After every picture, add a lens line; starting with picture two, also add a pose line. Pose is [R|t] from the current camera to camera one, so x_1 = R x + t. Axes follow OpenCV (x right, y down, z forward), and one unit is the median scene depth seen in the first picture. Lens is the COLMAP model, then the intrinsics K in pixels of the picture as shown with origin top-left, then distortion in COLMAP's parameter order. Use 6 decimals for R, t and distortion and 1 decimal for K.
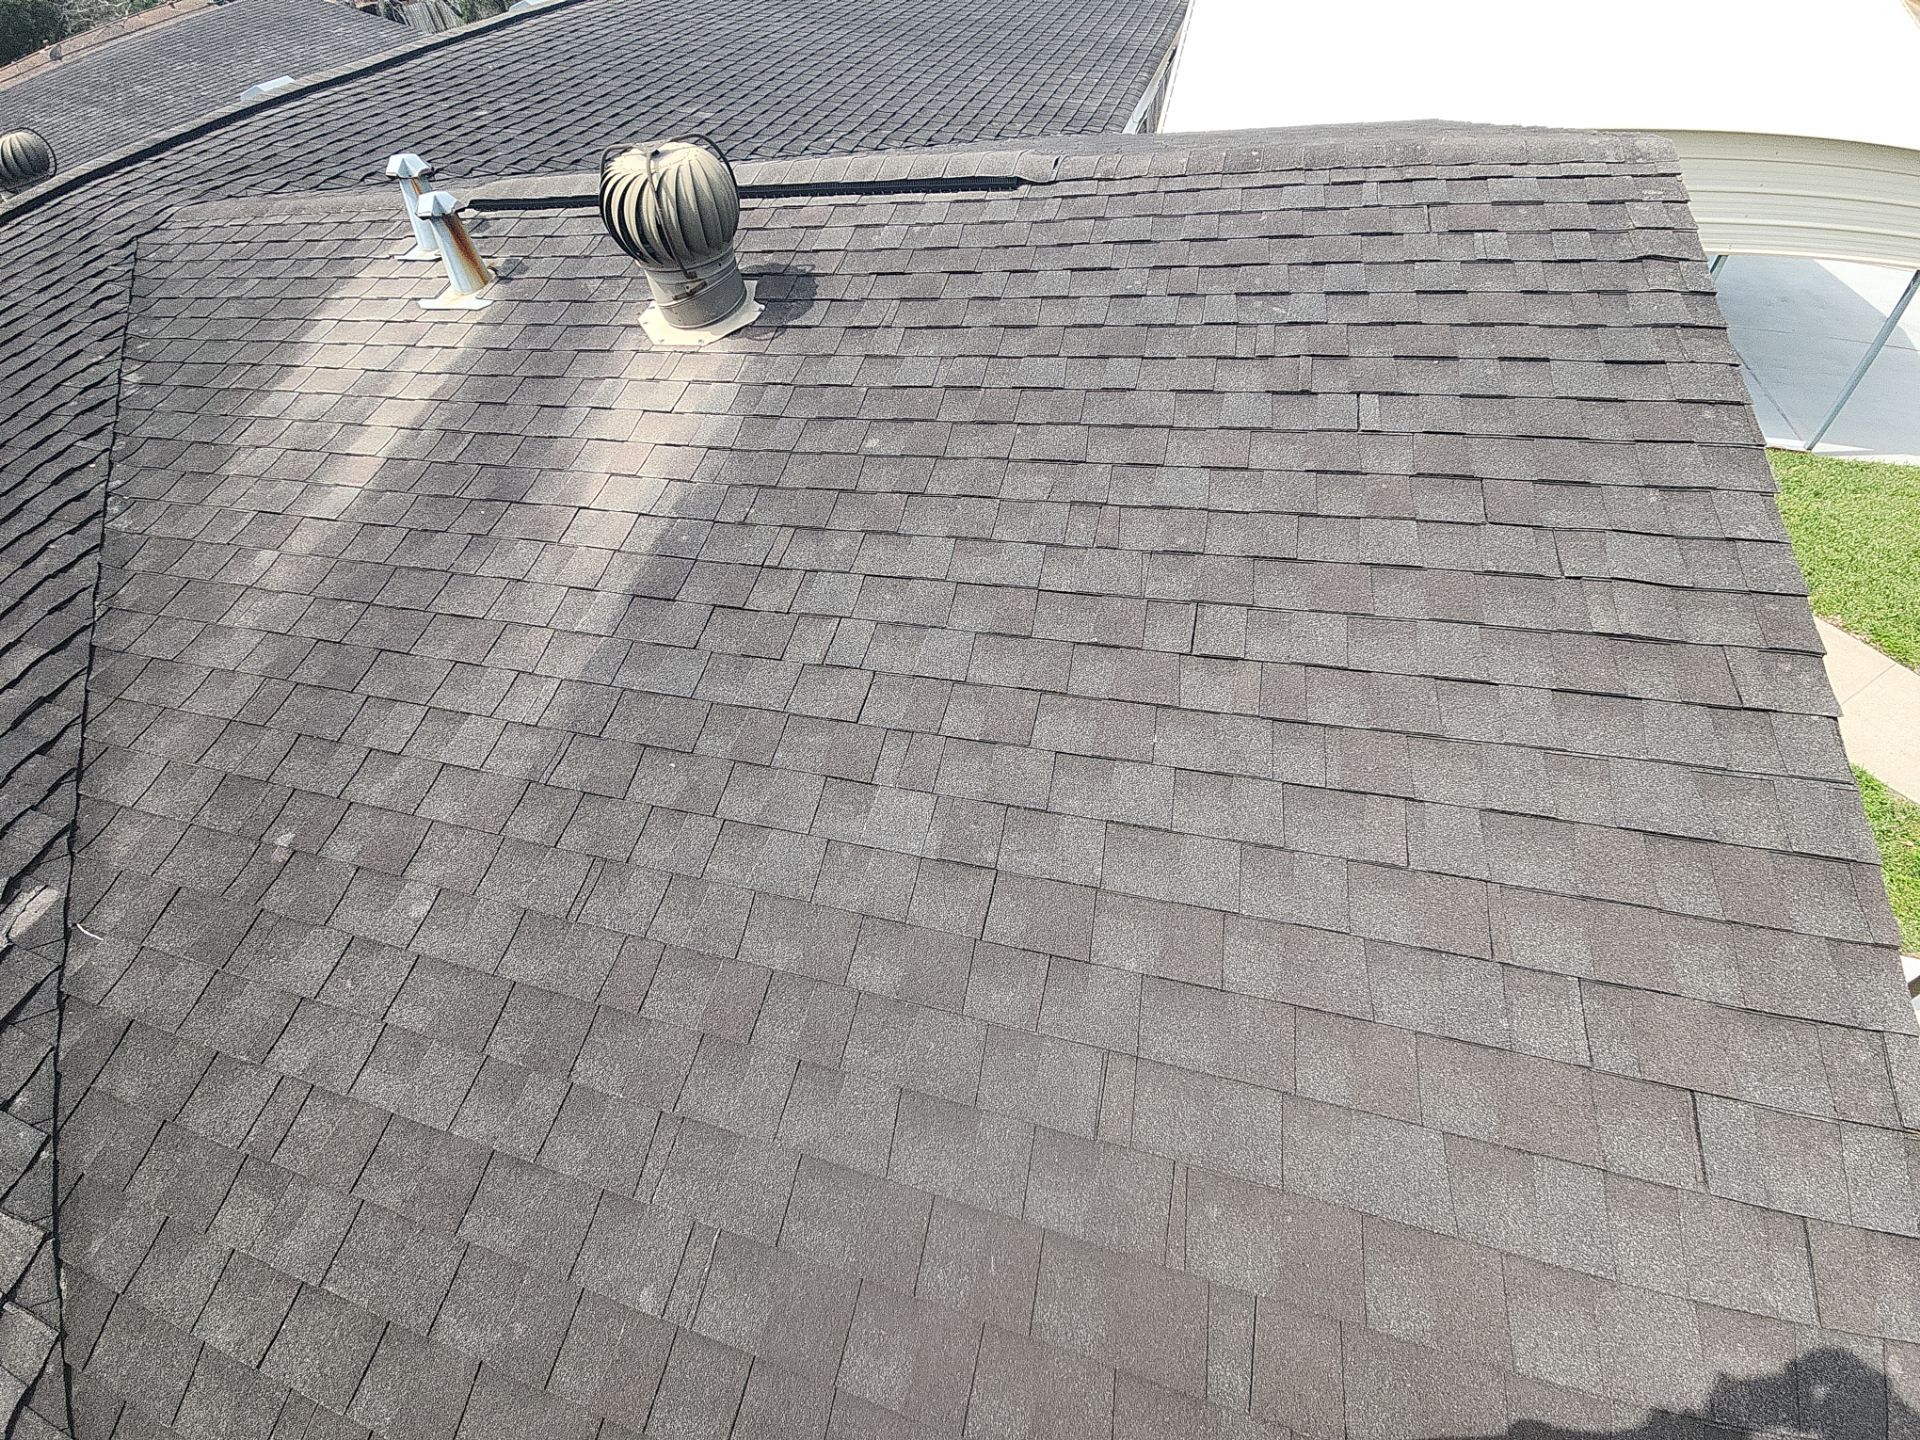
lens RADIAL K [[769.3, 0, 961.0], [0, 769.3, 730.8], [0, 0, 1]] dist [0.023691, -0.014465]
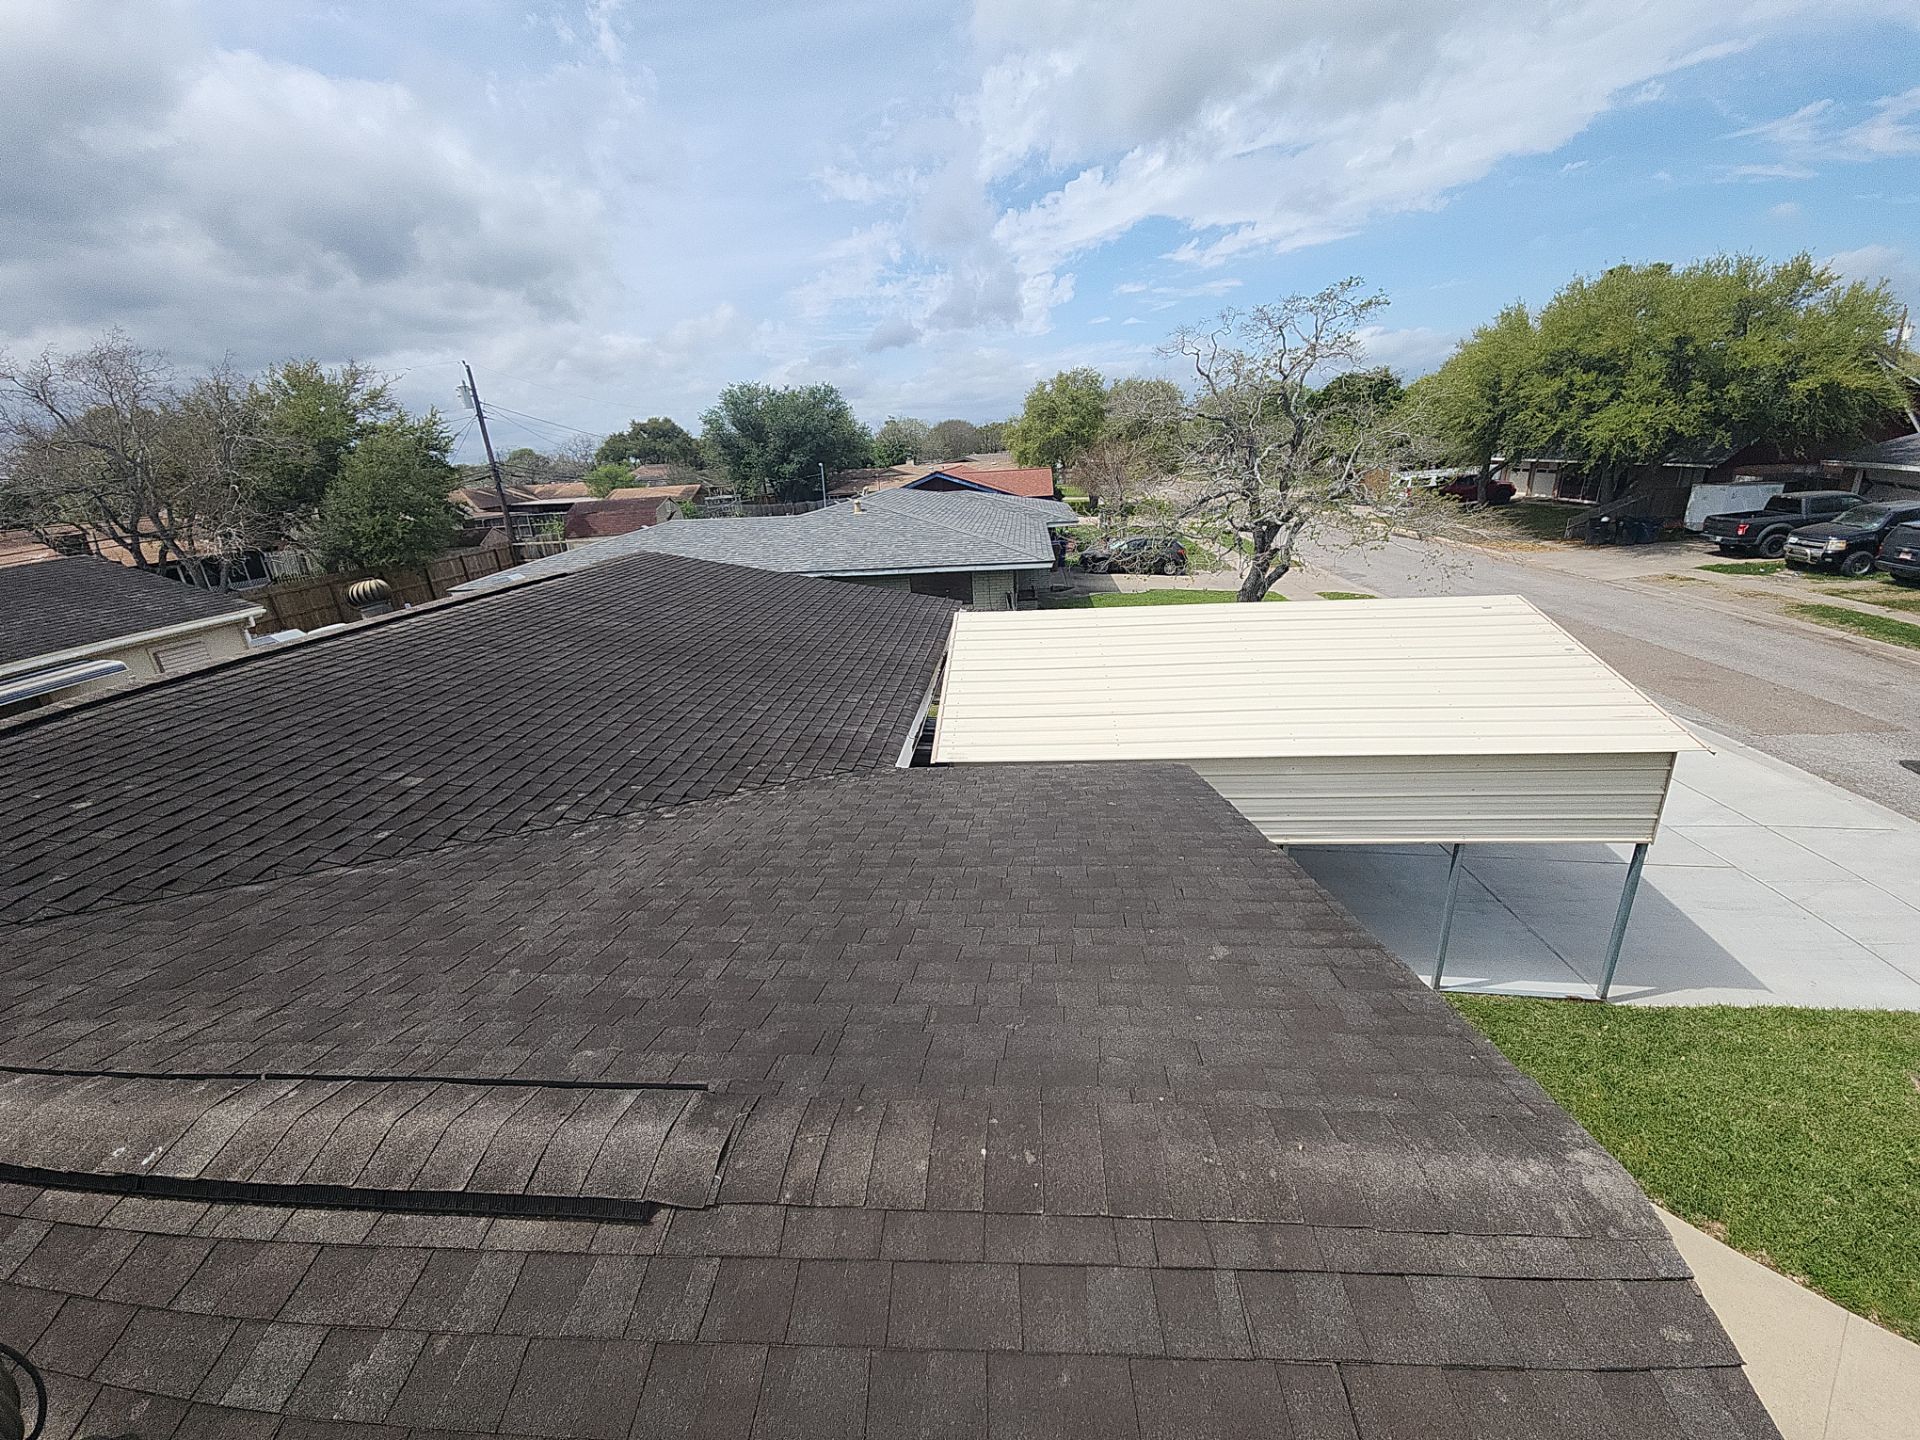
lens RADIAL K [[769.3, 0, 961.0], [0, 769.3, 730.8], [0, 0, 1]] dist [0.023691, -0.014465]
pose [[0.978013, -0.025154, 0.207023, 0.093709], [0.125853, 0.862748, -0.489722, -0.345856], [-0.166290, 0.505009, 0.846944, 0.137088]]
